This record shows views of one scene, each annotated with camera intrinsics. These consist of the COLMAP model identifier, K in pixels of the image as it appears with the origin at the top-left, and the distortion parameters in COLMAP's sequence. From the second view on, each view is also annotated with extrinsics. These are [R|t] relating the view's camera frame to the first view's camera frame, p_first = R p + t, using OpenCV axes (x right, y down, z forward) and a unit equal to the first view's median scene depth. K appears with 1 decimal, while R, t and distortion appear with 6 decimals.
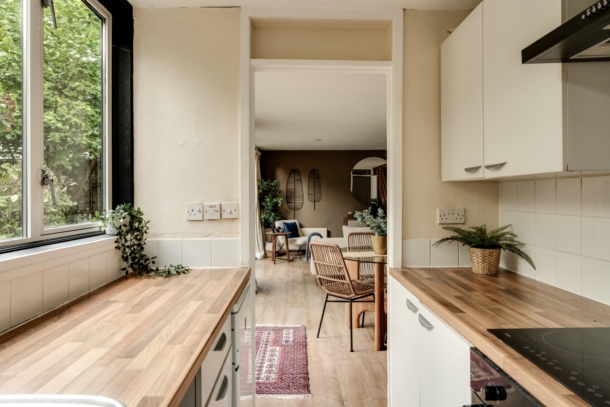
lens RADIAL K [[406.0, 0, 306.6], [0, 406.0, 204.1], [0, 0, 1]] dist [-0.009905, -0.000495]
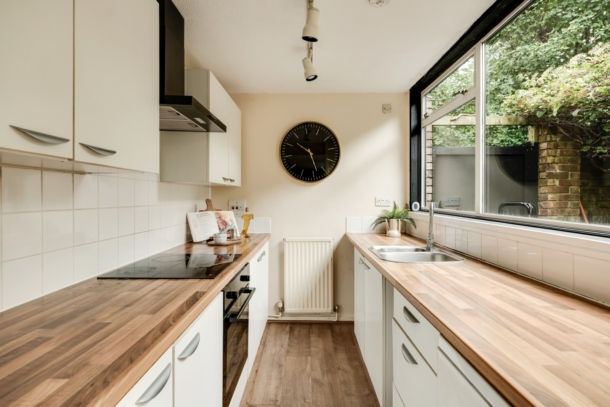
lens RADIAL K [[309.8, 0, 304.8], [0, 309.8, 201.1], [0, 0, 1]] dist [-0.010832, 0.002588]
pose [[-0.999617, 0.006189, 0.026986, 0.055051], [0.007158, 0.999327, 0.035980, -0.014664], [-0.026745, 0.036159, -0.998988, 1.692444]]
